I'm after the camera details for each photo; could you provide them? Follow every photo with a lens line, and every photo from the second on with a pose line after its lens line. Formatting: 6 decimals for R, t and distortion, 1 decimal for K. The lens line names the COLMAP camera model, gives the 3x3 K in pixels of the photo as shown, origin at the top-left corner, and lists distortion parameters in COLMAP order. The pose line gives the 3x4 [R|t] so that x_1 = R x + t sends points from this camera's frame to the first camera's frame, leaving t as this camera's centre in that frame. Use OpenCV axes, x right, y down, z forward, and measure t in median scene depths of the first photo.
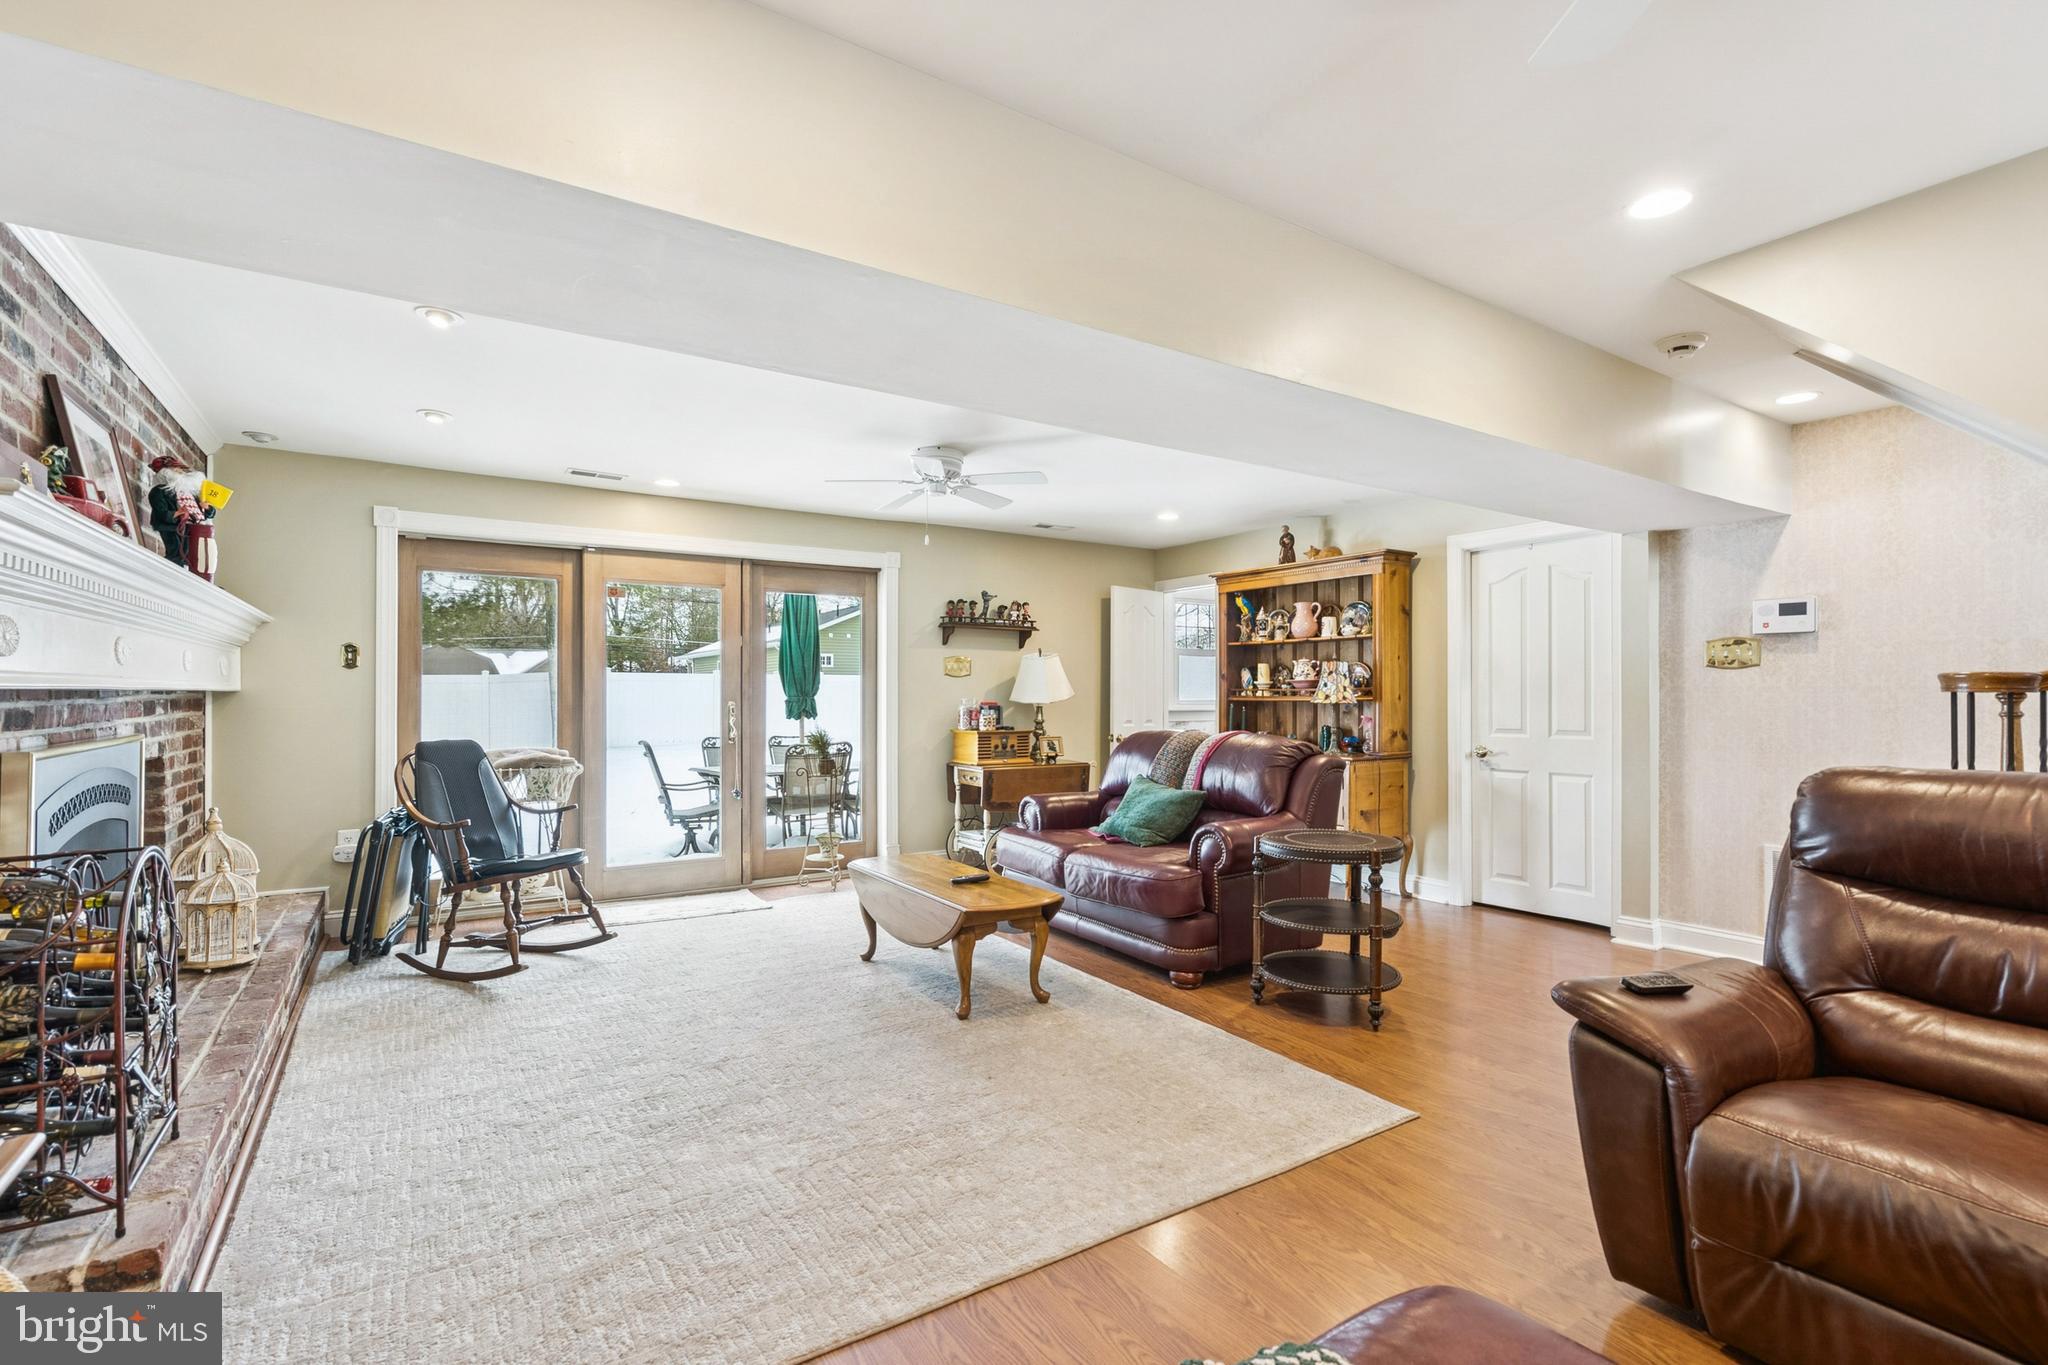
lens RADIAL K [[946.7, 0, 1018.3], [0, 946.7, 693.1], [0, 0, 1]] dist [-0.000335, -0.000072]
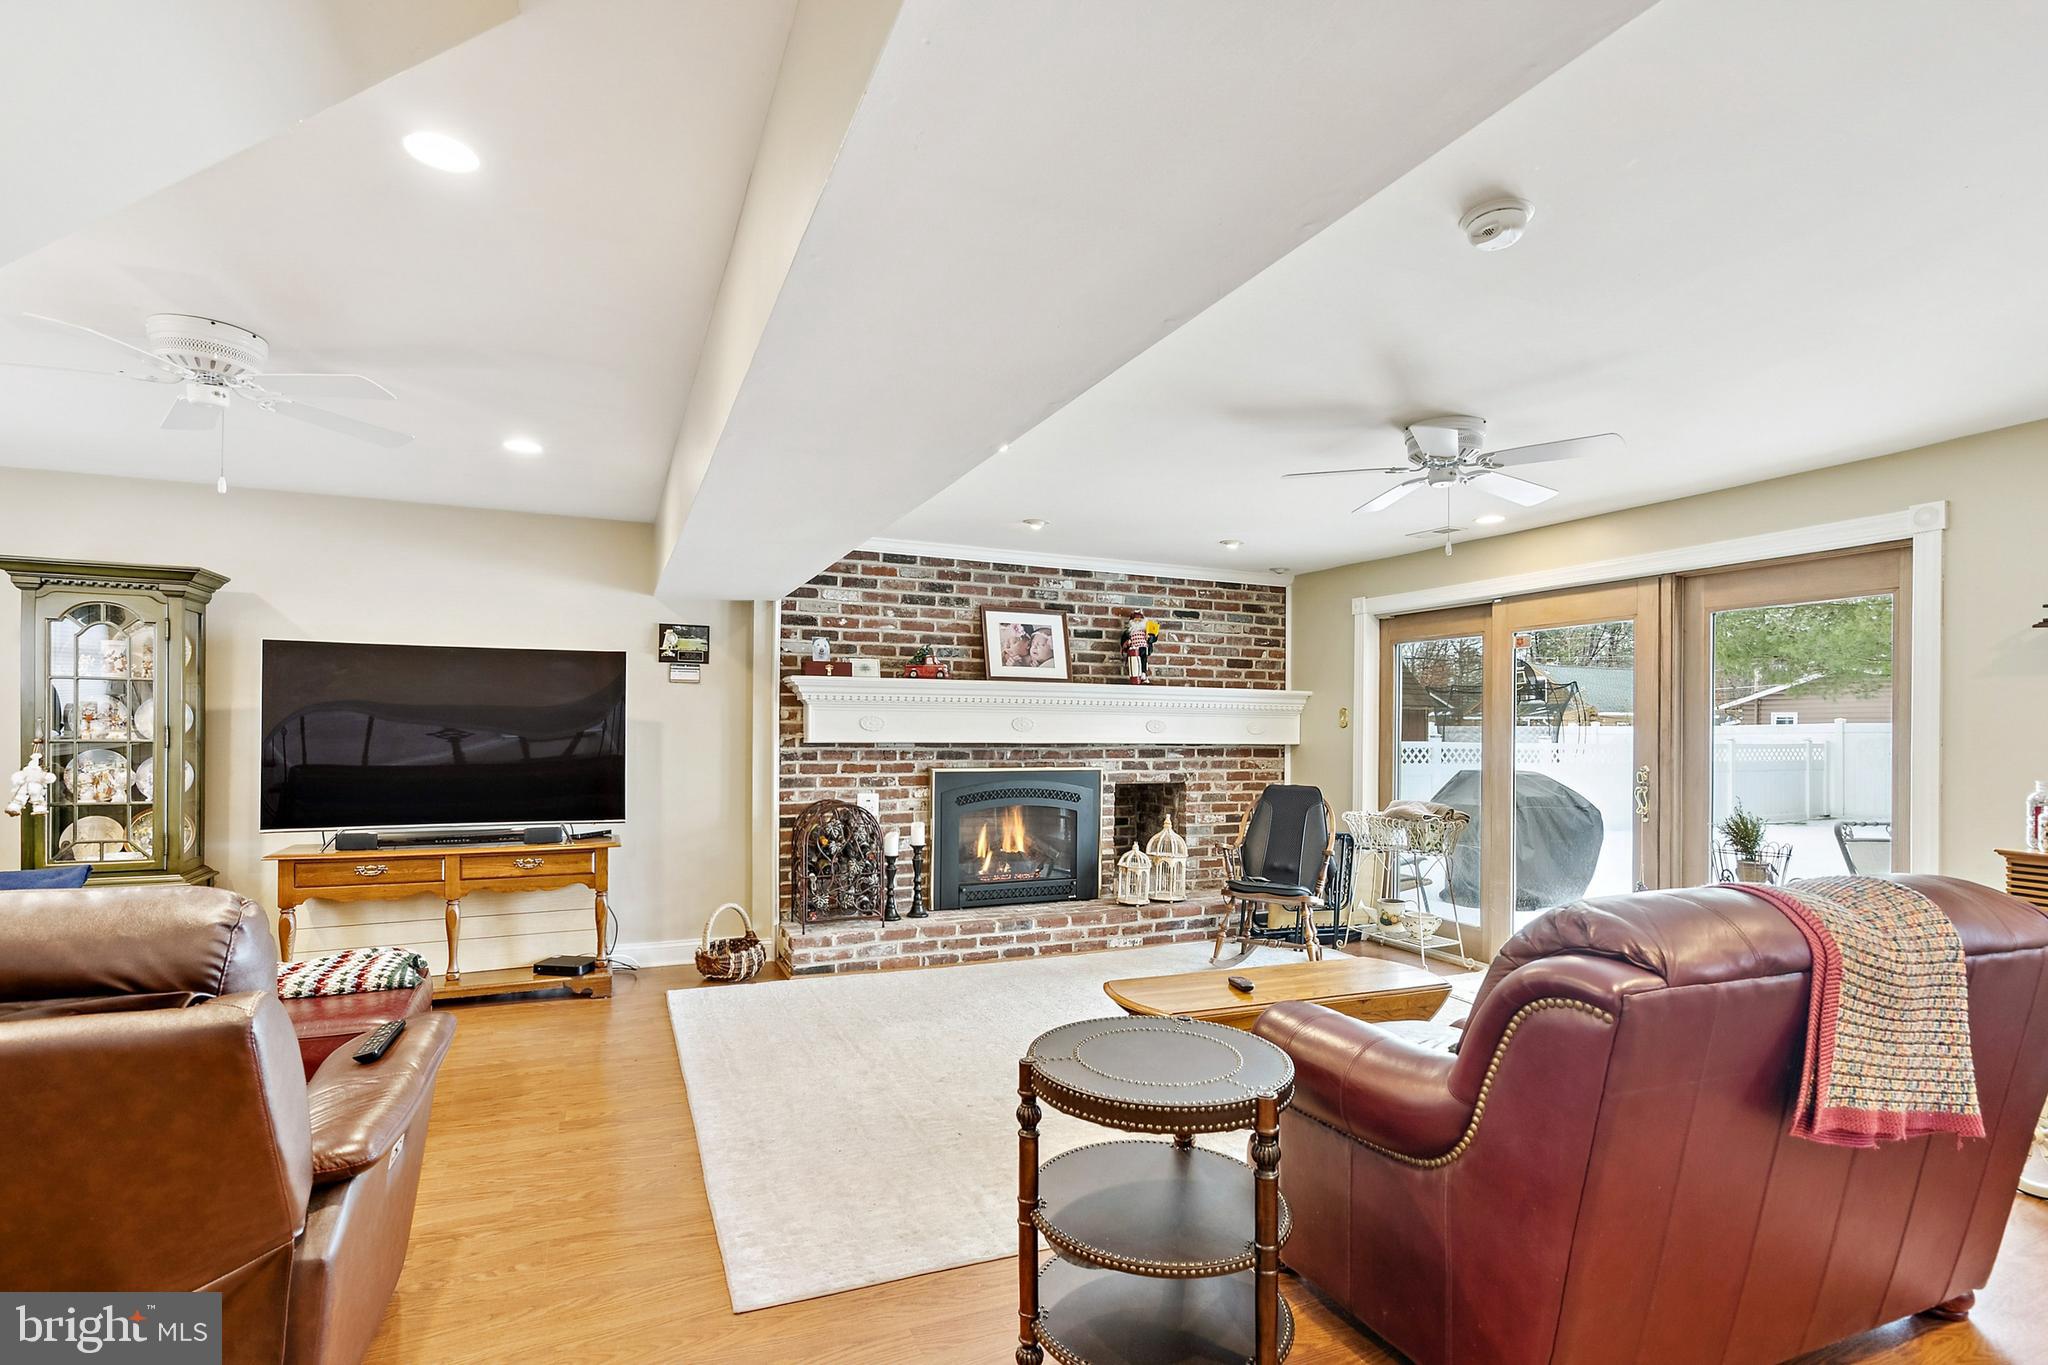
lens RADIAL K [[969.4, 0, 1017.5], [0, 969.4, 730.2], [0, 0, 1]] dist [0.000710, 0.000166]
pose [[-0.173691, 0.000237, -0.984800, 0.644790], [-0.007401, 0.999971, 0.001546, -0.020142], [0.984772, 0.007557, -0.173684, 0.747851]]
